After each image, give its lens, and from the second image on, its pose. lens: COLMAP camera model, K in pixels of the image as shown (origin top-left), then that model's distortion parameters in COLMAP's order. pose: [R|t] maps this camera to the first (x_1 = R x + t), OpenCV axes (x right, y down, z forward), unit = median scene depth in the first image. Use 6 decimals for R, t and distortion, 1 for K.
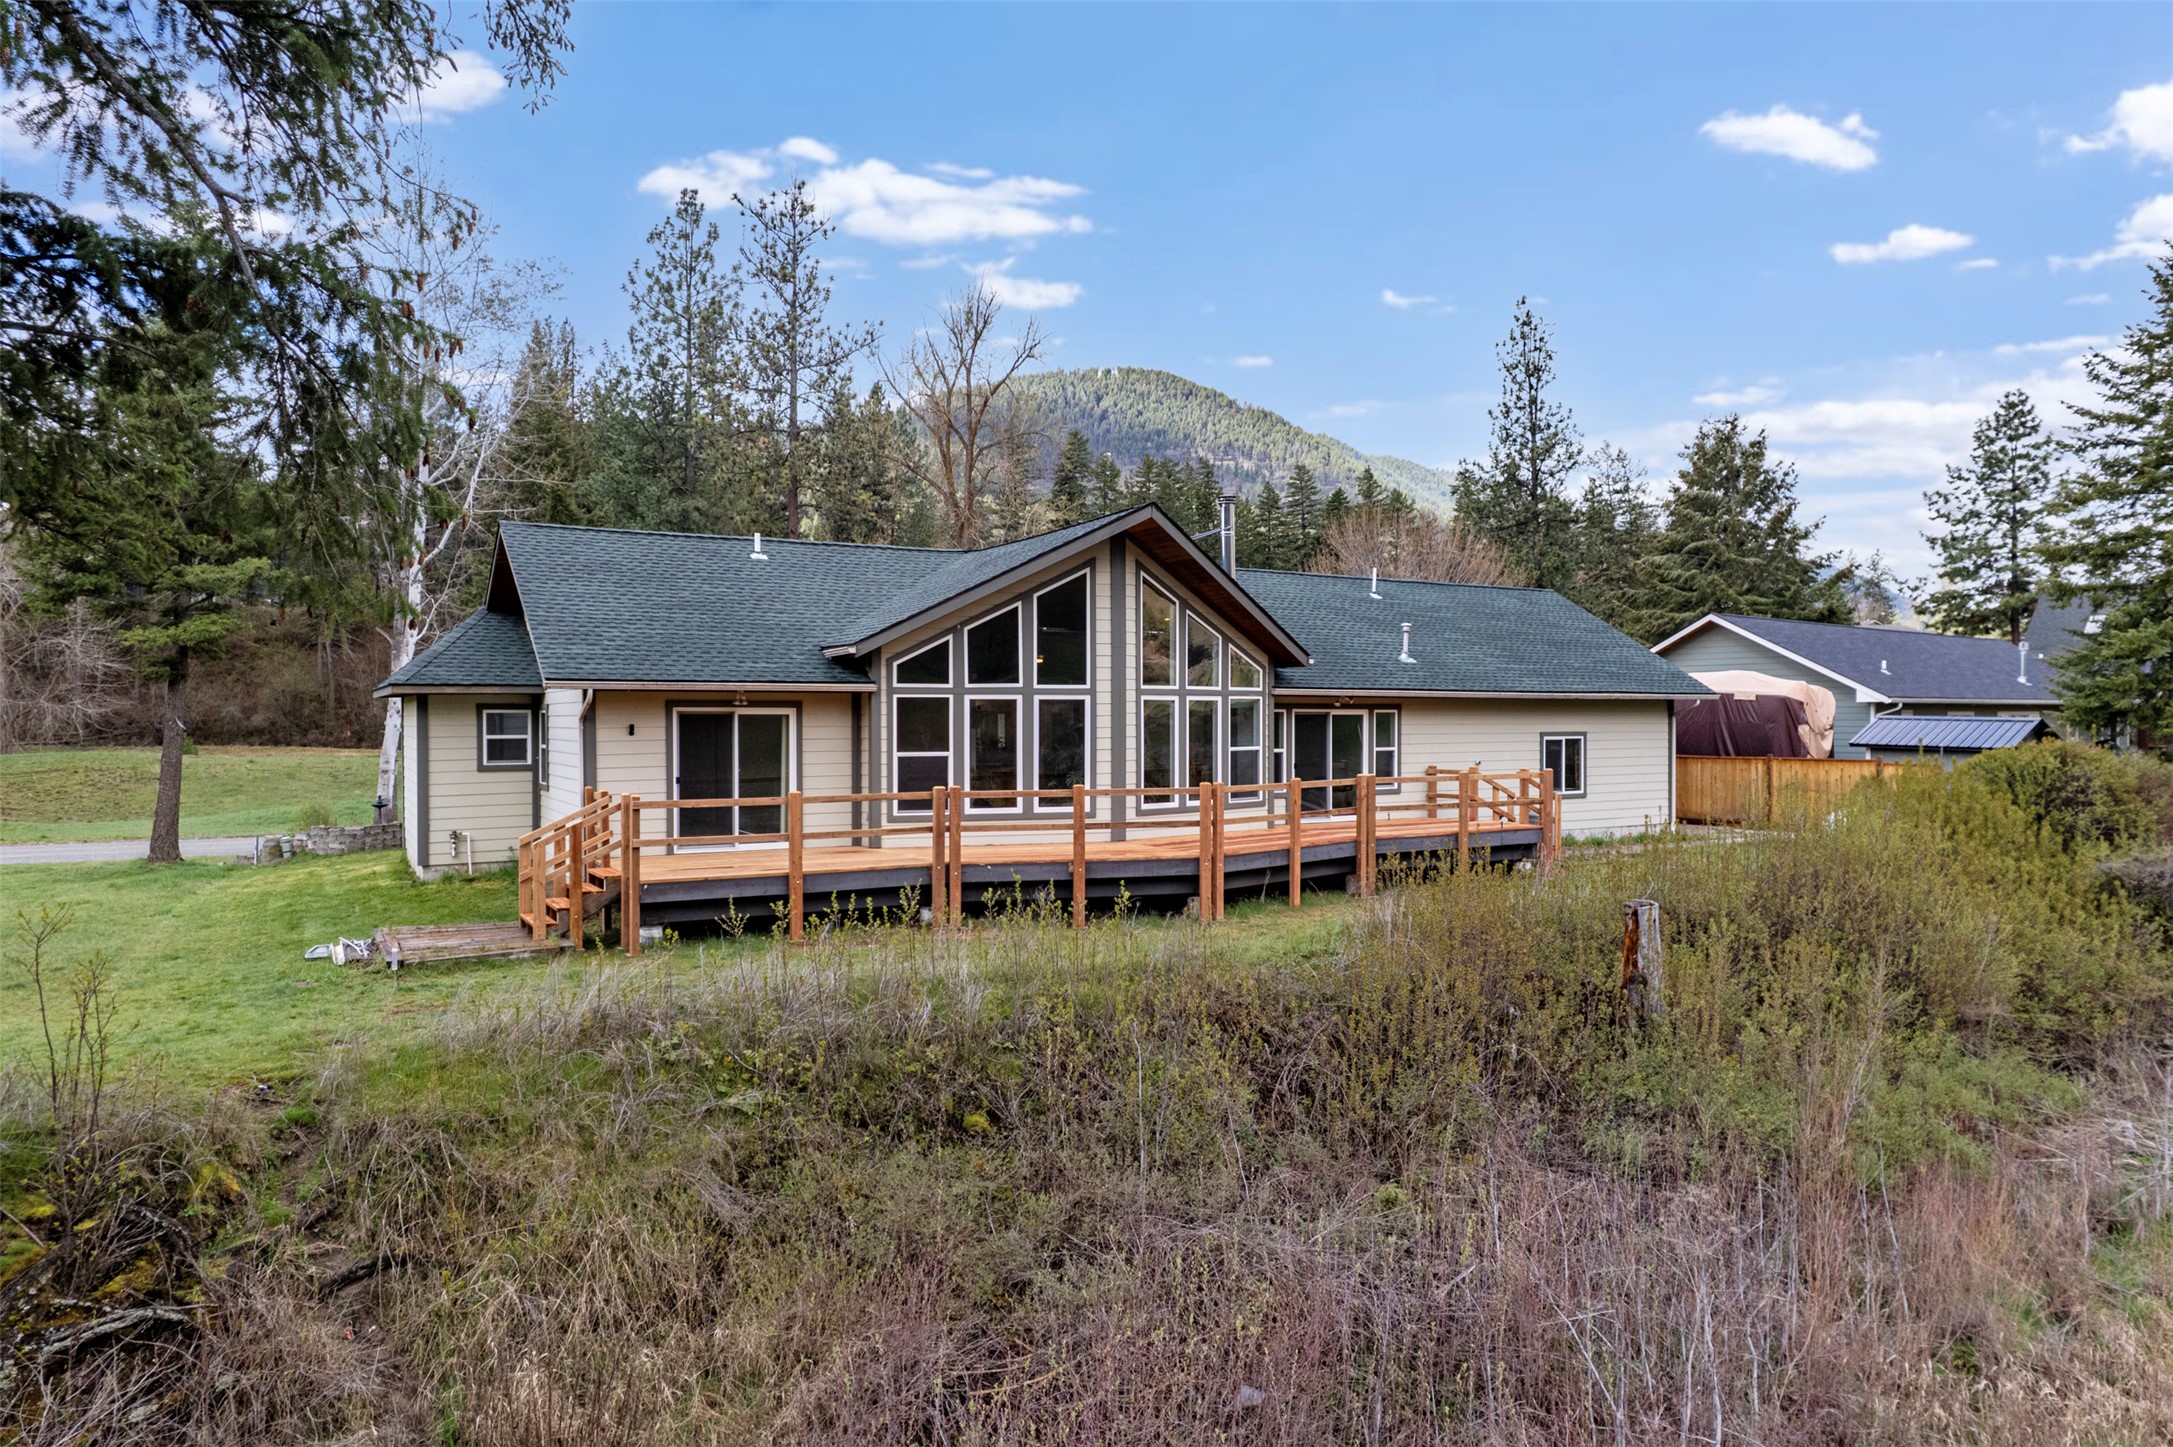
lens RADIAL K [[1421.2, 0, 1086.5], [0, 1421.2, 723.5], [0, 0, 1]] dist [-0.079465, 0.076639]
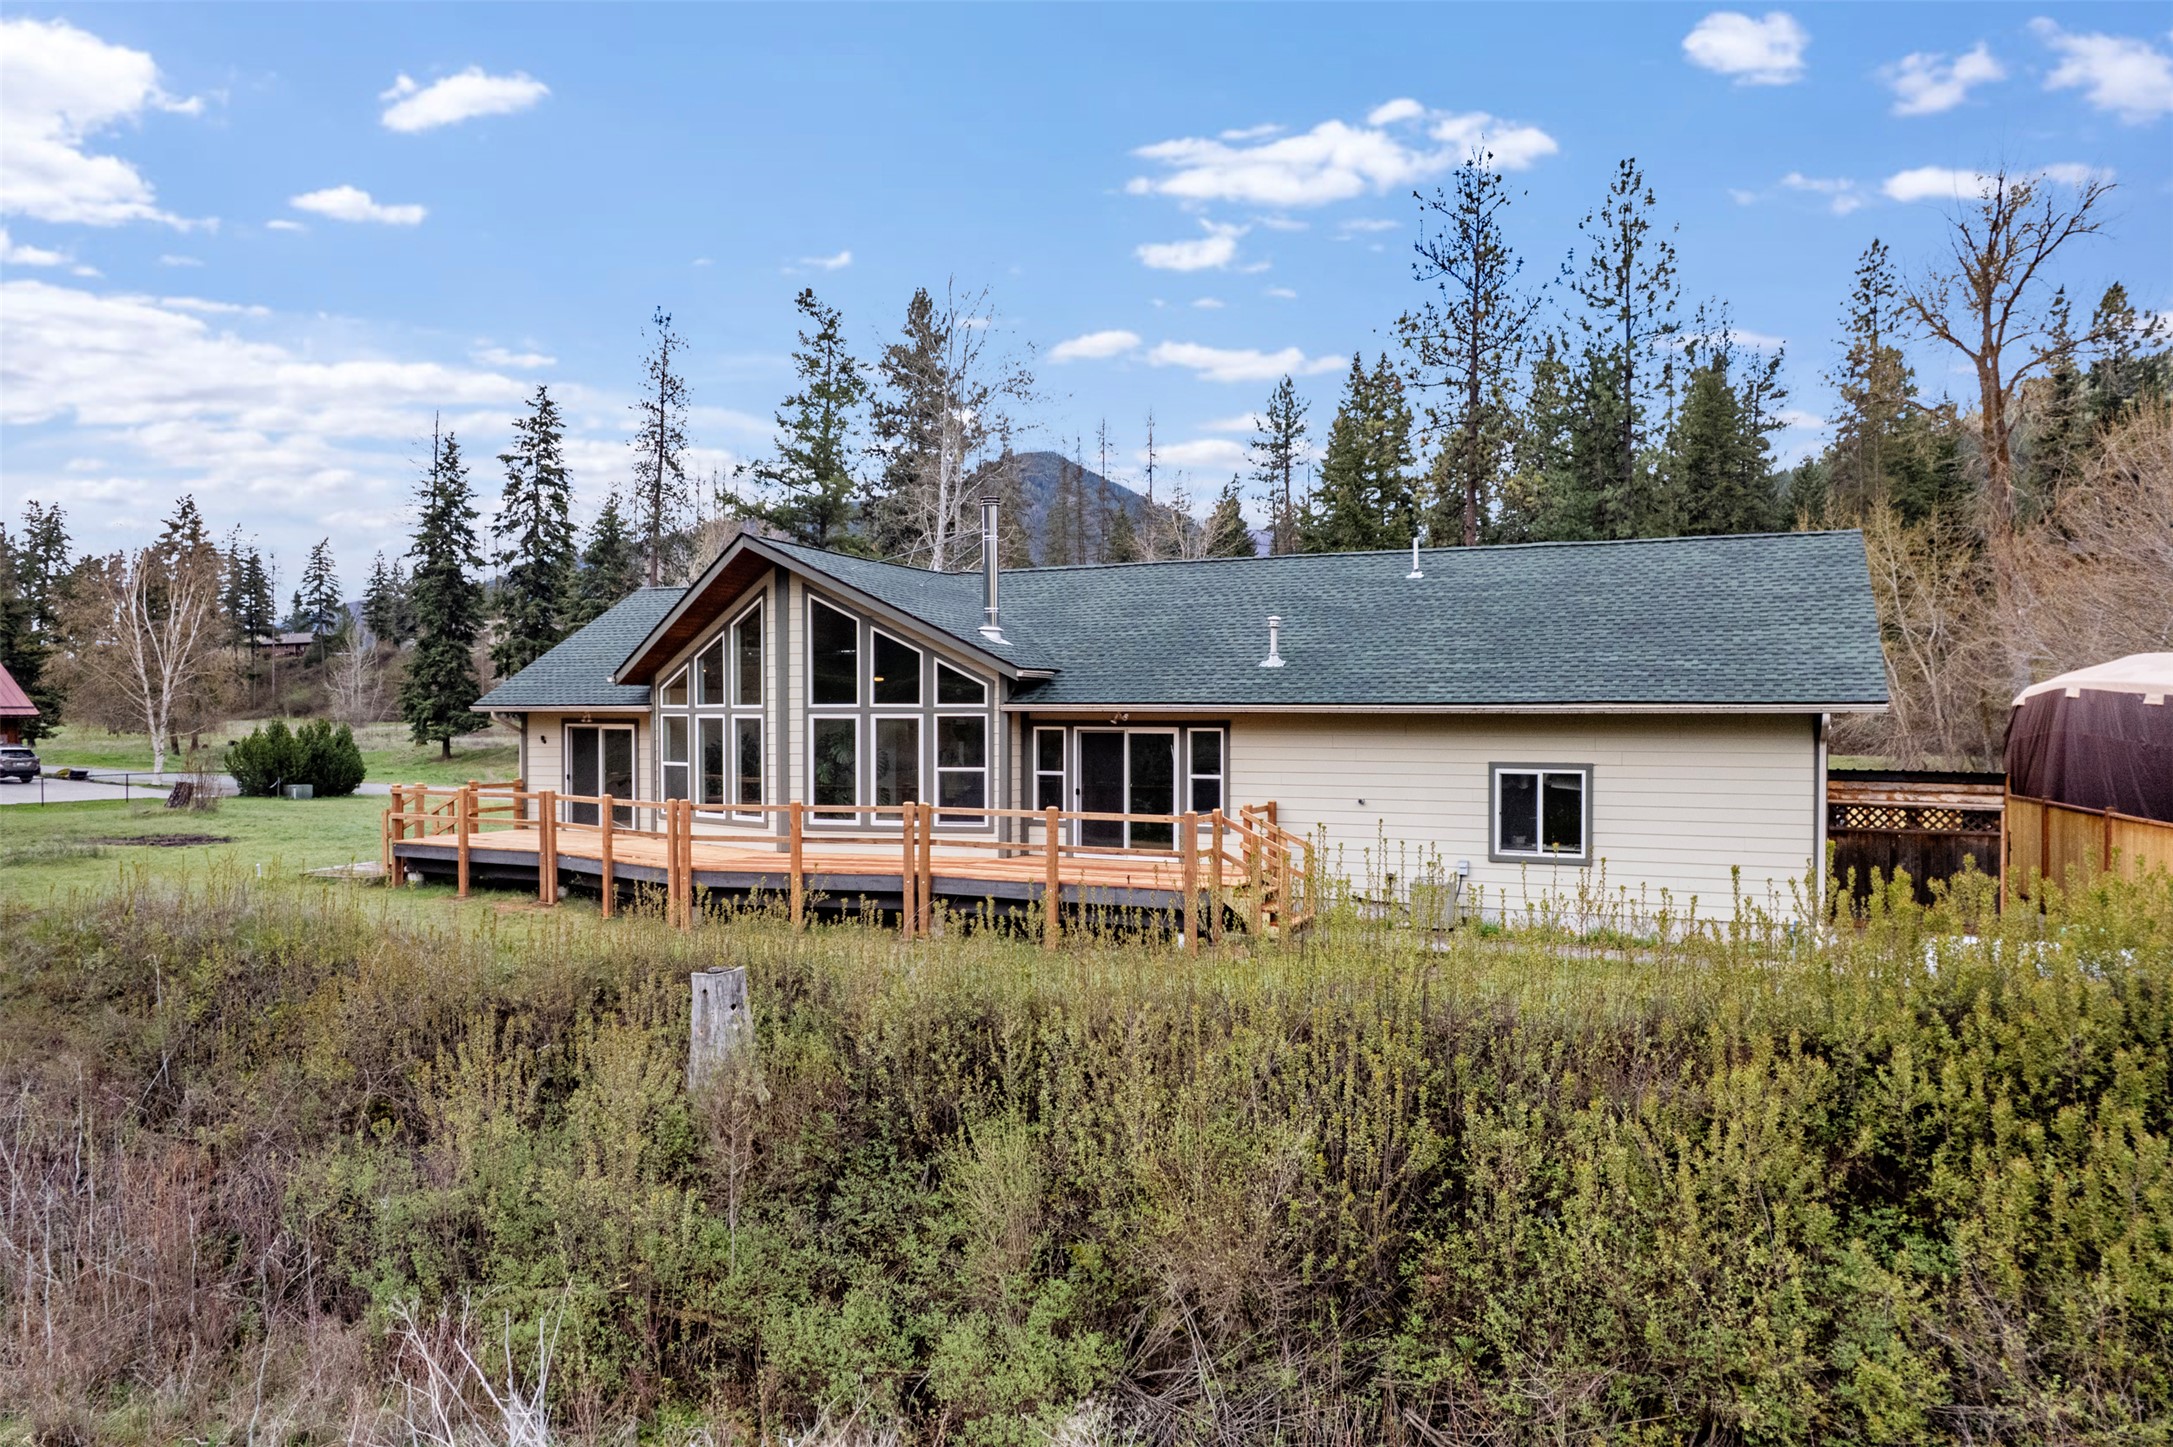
lens RADIAL K [[1421.2, 0, 1086.5], [0, 1421.2, 723.5], [0, 0, 1]] dist [-0.079465, 0.076639]
pose [[0.569990, -0.002752, -0.821647, 0.860626], [-0.013208, 0.999834, -0.012512, -0.001736], [0.821545, 0.017984, 0.569860, 0.508713]]
